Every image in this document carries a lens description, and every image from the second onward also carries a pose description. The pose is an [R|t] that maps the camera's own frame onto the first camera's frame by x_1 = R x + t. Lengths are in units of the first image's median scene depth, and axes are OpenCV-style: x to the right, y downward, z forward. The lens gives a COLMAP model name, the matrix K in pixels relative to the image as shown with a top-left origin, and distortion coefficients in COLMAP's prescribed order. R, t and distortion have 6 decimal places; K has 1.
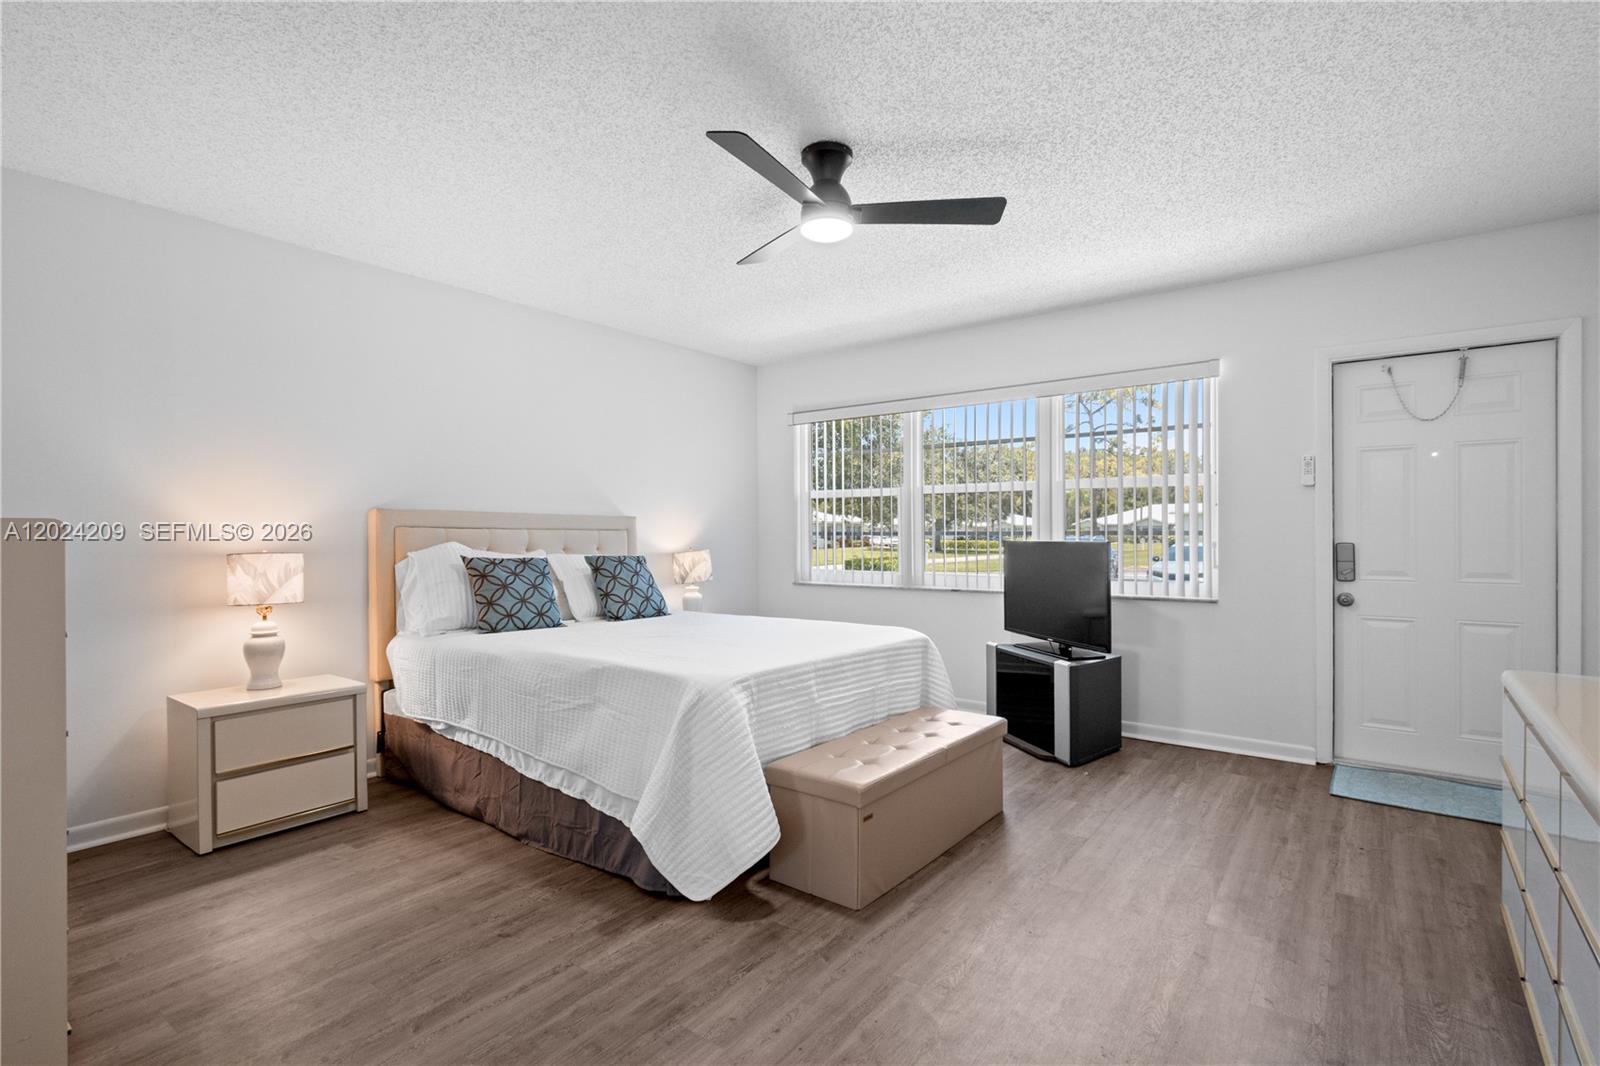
lens RADIAL K [[762.0, 0, 792.0], [0, 762.0, 533.9], [0, 0, 1]] dist [0.004112, -0.000080]
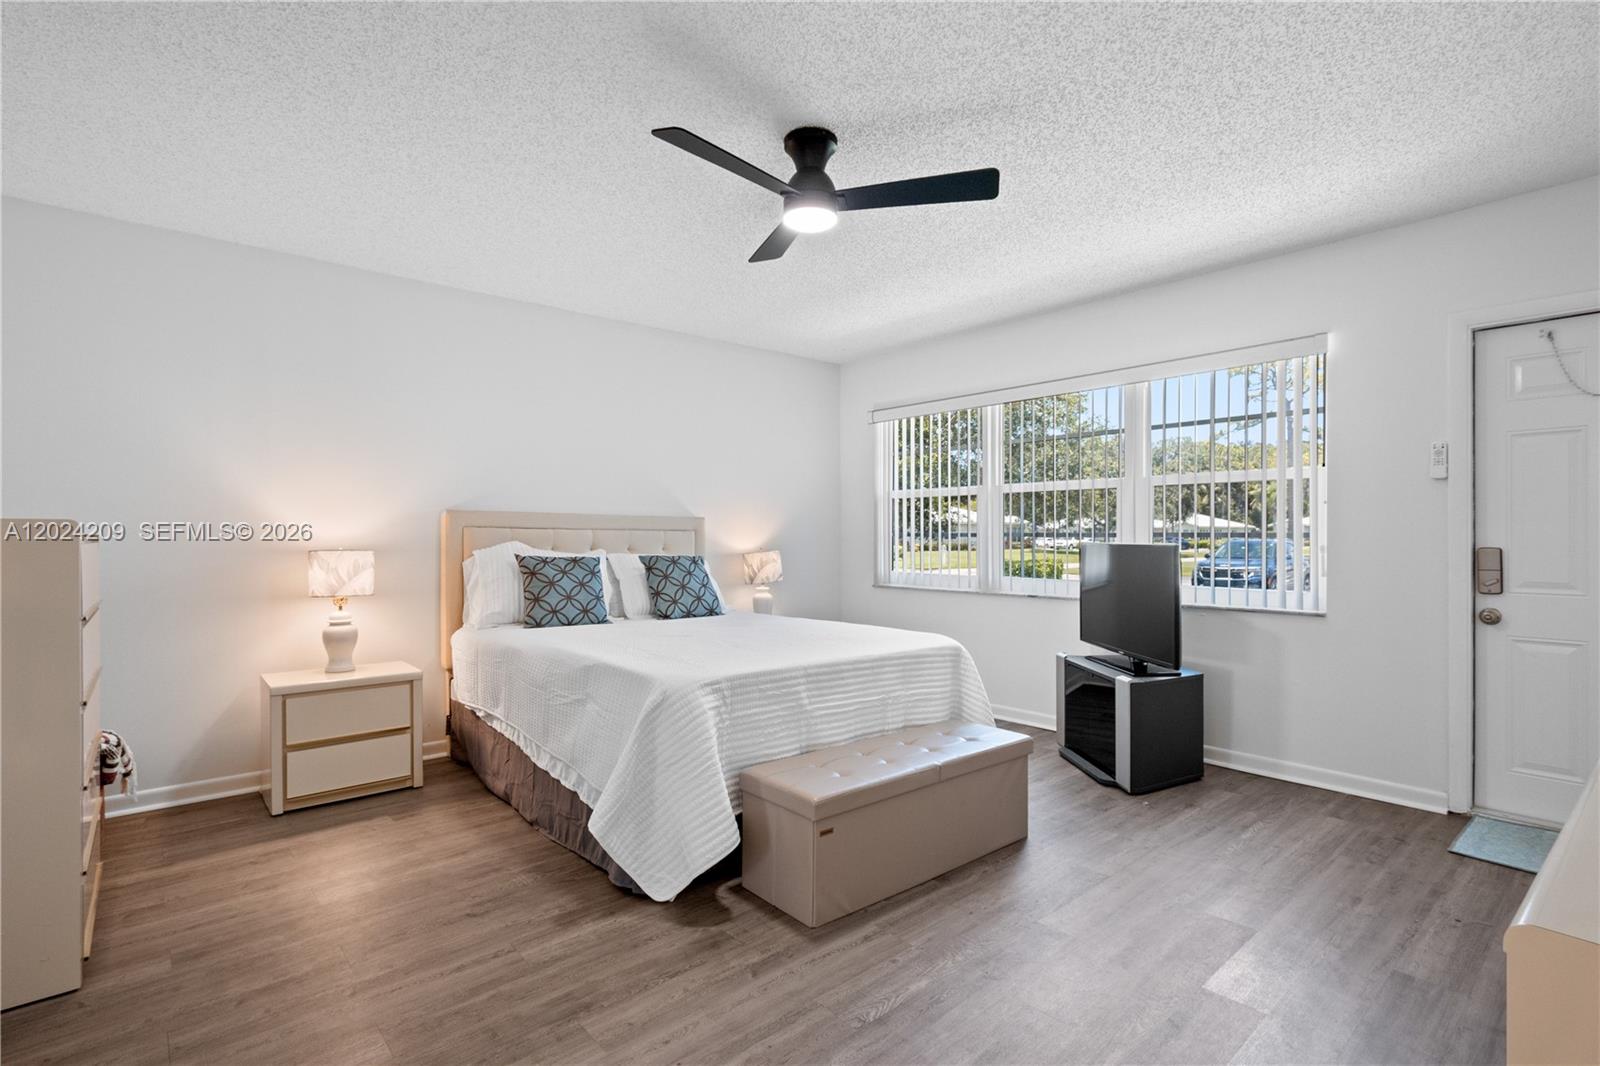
lens RADIAL K [[762.0, 0, 795.3], [0, 762.0, 536.7], [0, 0, 1]] dist [0.004112, -0.000080]
pose [[0.978380, 0.003449, -0.206788, 0.185480], [-0.002908, 0.999992, 0.002918, -0.000437], [0.206796, -0.002254, 0.978381, 0.042246]]
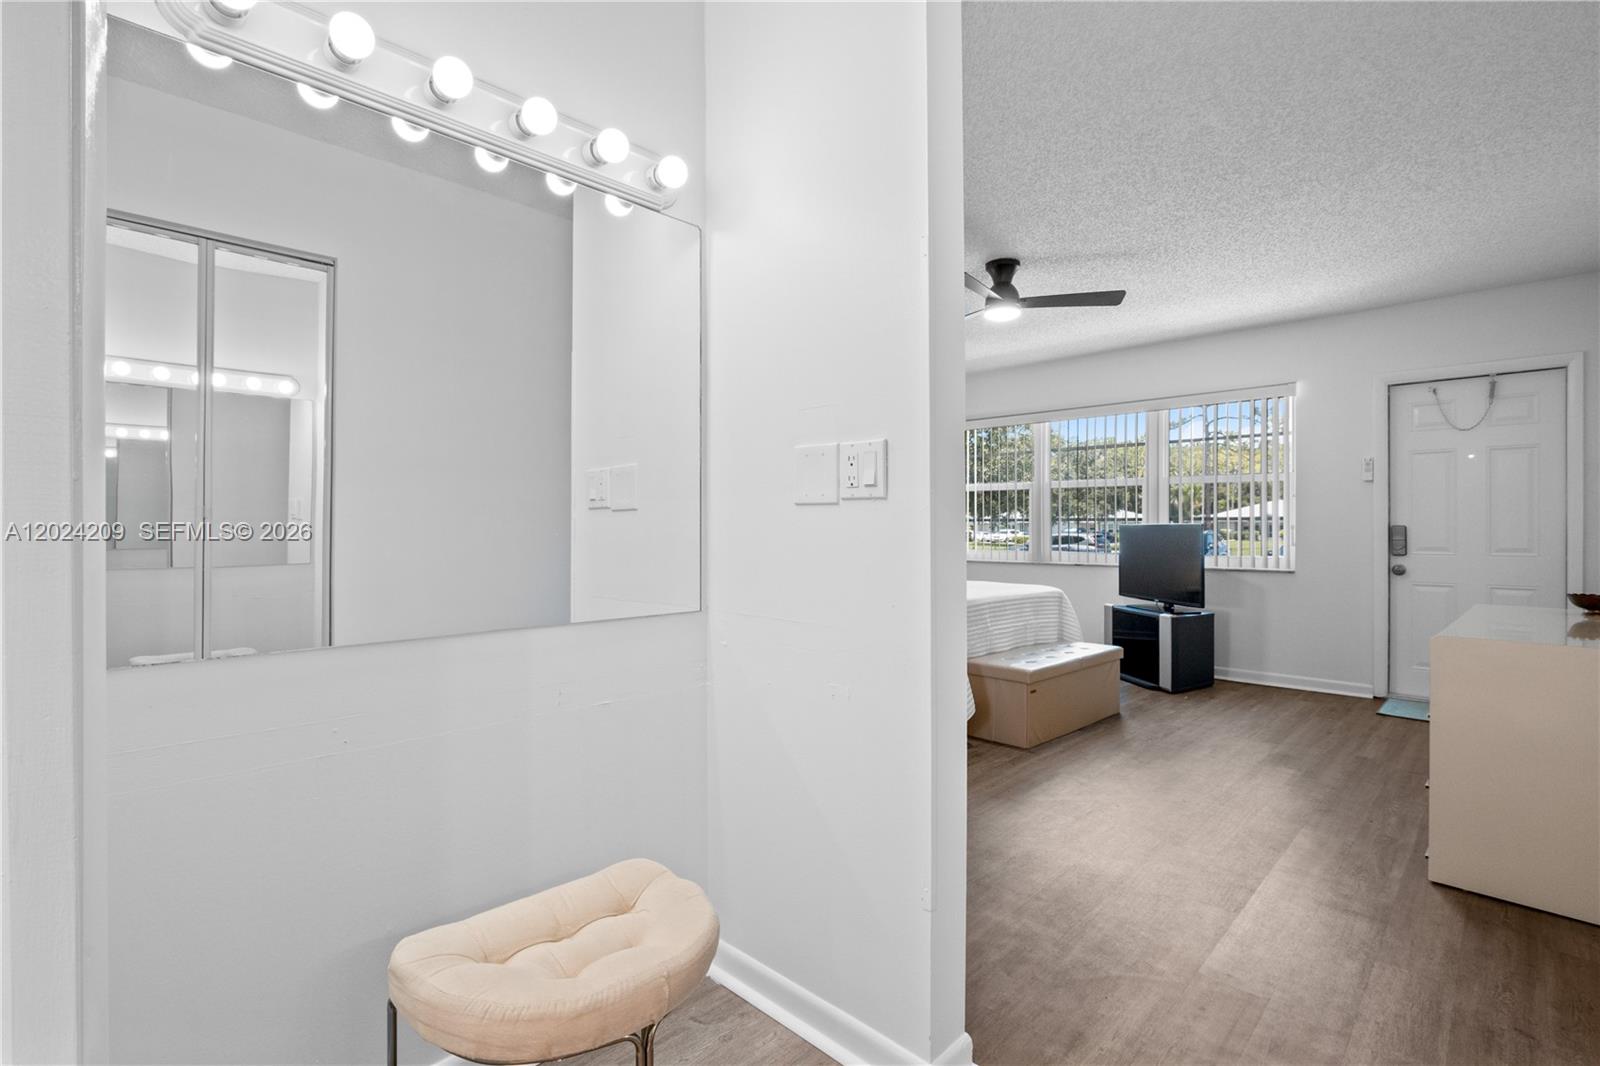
lens RADIAL K [[762.0, 0, 793.9], [0, 762.0, 527.2], [0, 0, 1]] dist [0.004112, -0.000080]
pose [[0.992523, 0.005429, -0.121937, -0.145185], [-0.005781, 0.999980, -0.002531, 0.027223], [0.121921, 0.003217, 0.992535, -0.455106]]
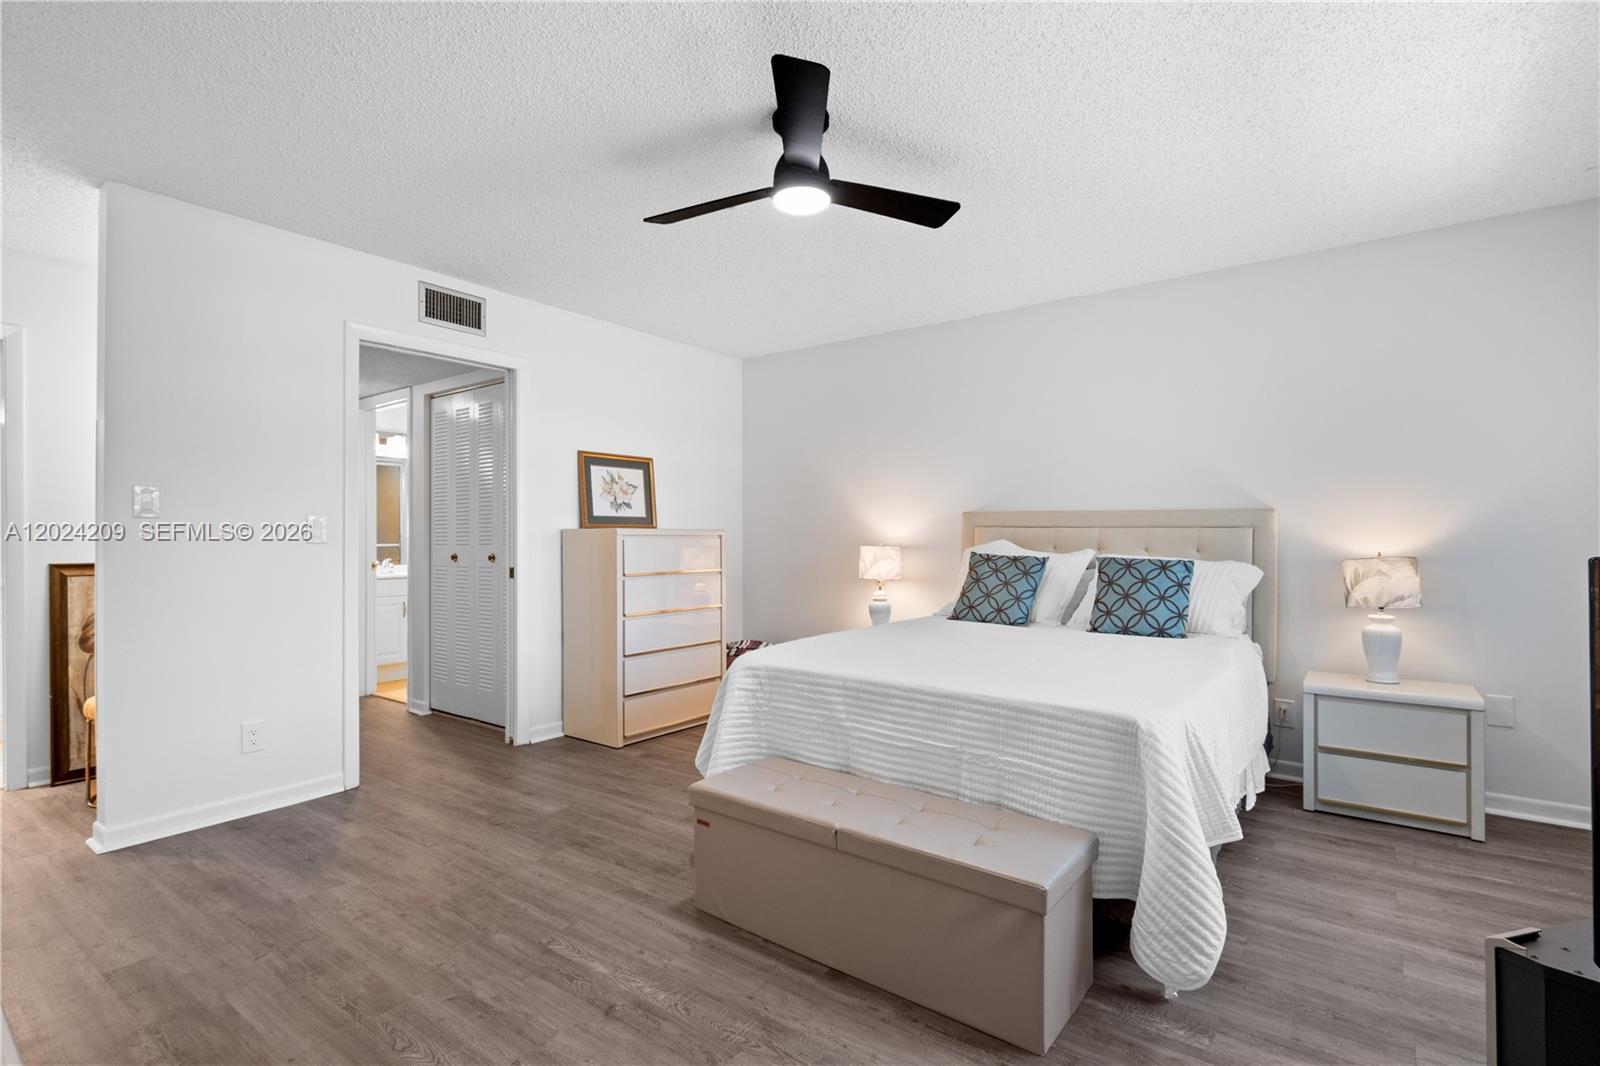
lens RADIAL K [[762.0, 0, 805.2], [0, 762.0, 539.1], [0, 0, 1]] dist [0.004112, -0.000080]
pose [[0.009898, 0.007768, -0.999921, 0.776143], [0.002819, 0.999966, 0.007797, 0.000280], [0.999947, -0.002896, 0.009876, 0.808464]]
